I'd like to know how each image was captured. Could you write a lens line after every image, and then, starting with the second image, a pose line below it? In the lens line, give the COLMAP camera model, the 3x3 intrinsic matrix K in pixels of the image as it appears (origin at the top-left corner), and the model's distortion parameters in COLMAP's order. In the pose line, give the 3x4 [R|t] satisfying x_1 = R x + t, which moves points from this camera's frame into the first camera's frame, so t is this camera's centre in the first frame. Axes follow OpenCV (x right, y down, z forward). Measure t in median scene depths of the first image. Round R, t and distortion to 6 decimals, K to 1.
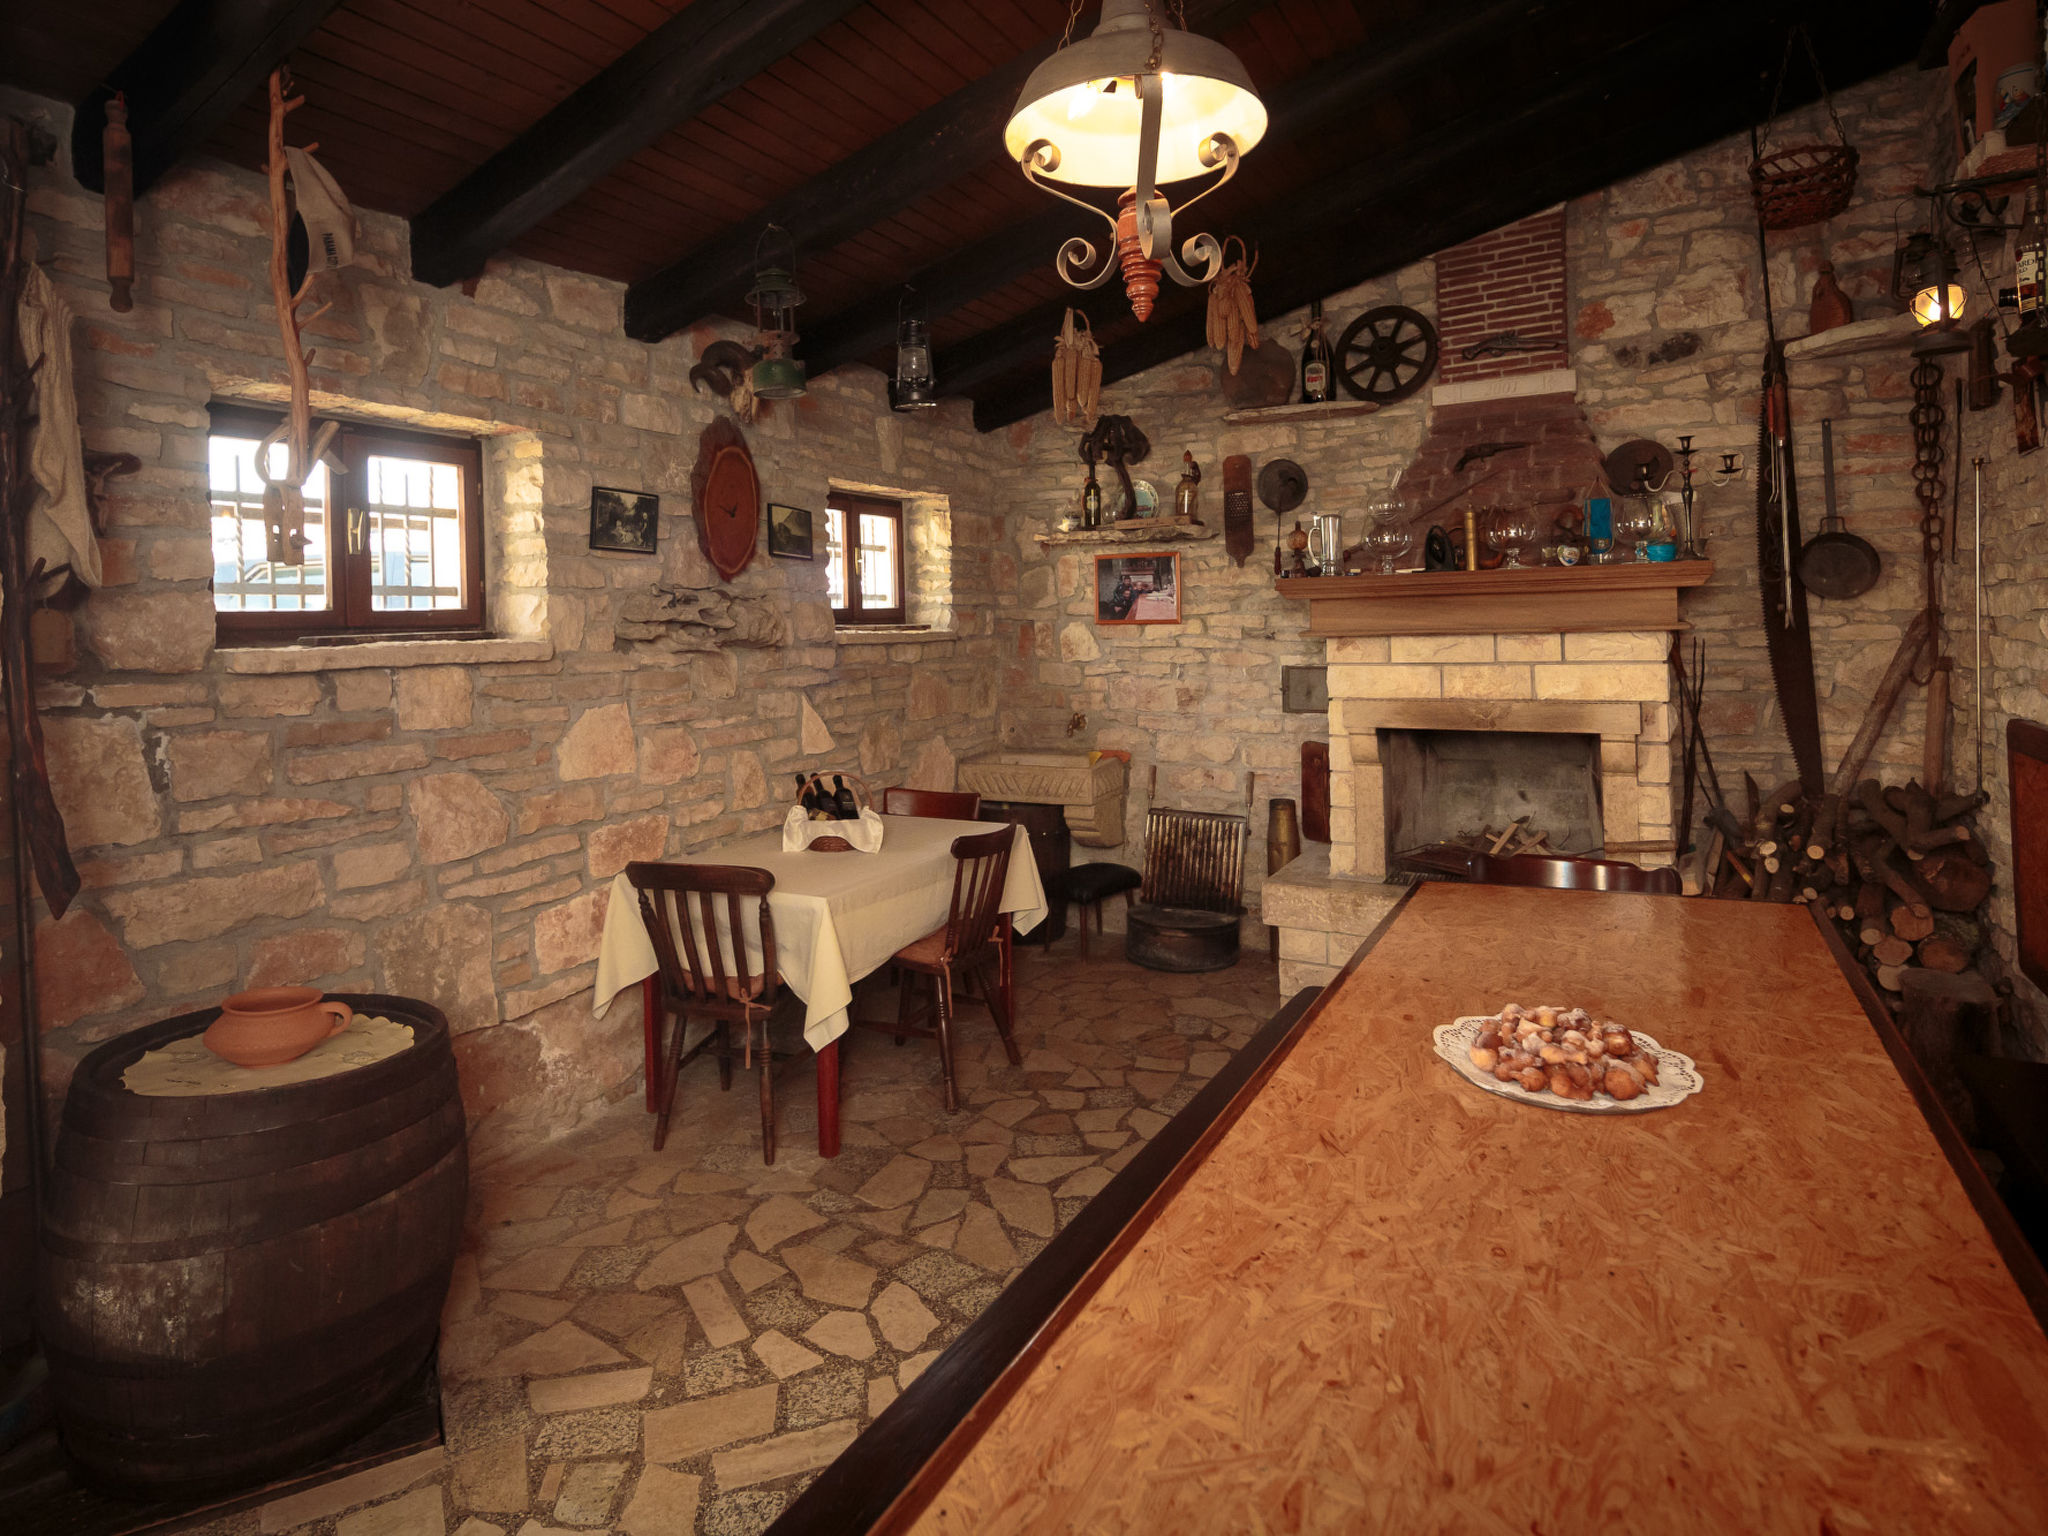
lens RADIAL K [[1124.9, 0, 994.0], [0, 1124.9, 648.1], [0, 0, 1]] dist [0.003957, -0.002673]
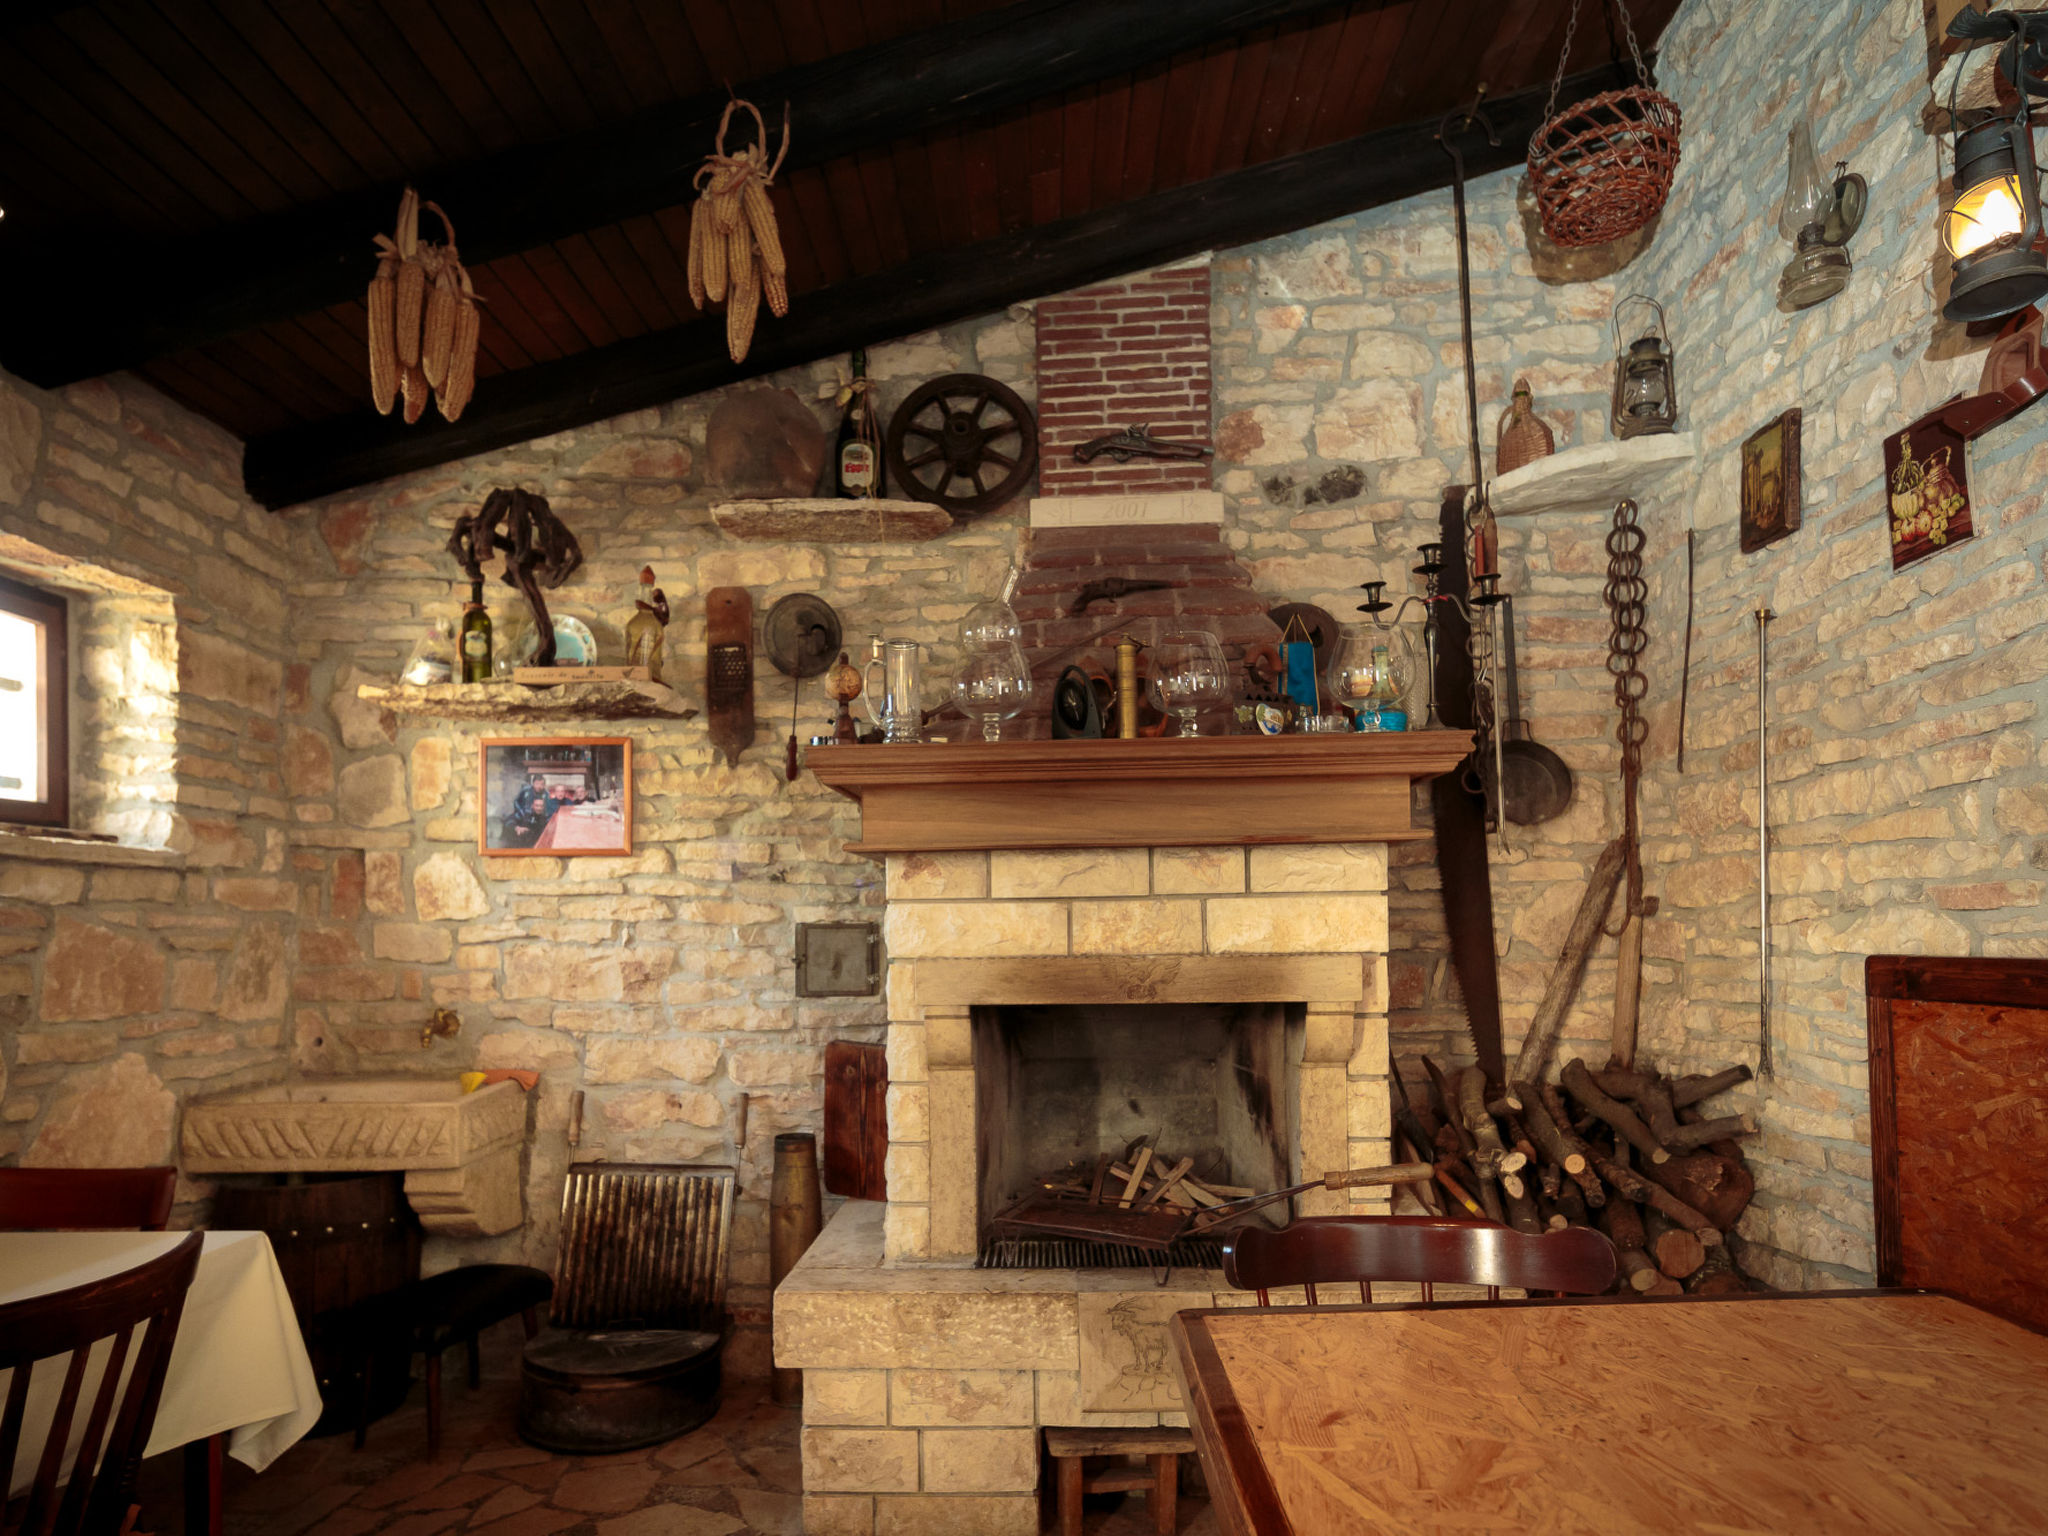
lens RADIAL K [[1105.6, 0, 1023.5], [0, 1105.6, 922.1], [0, 0, 1]] dist [0.004208, -0.000811]
pose [[0.875943, 0.024525, 0.481791, 0.077536], [-0.001097, 0.998806, -0.048849, 0.052830], [-0.482414, 0.042260, 0.874923, 0.449992]]
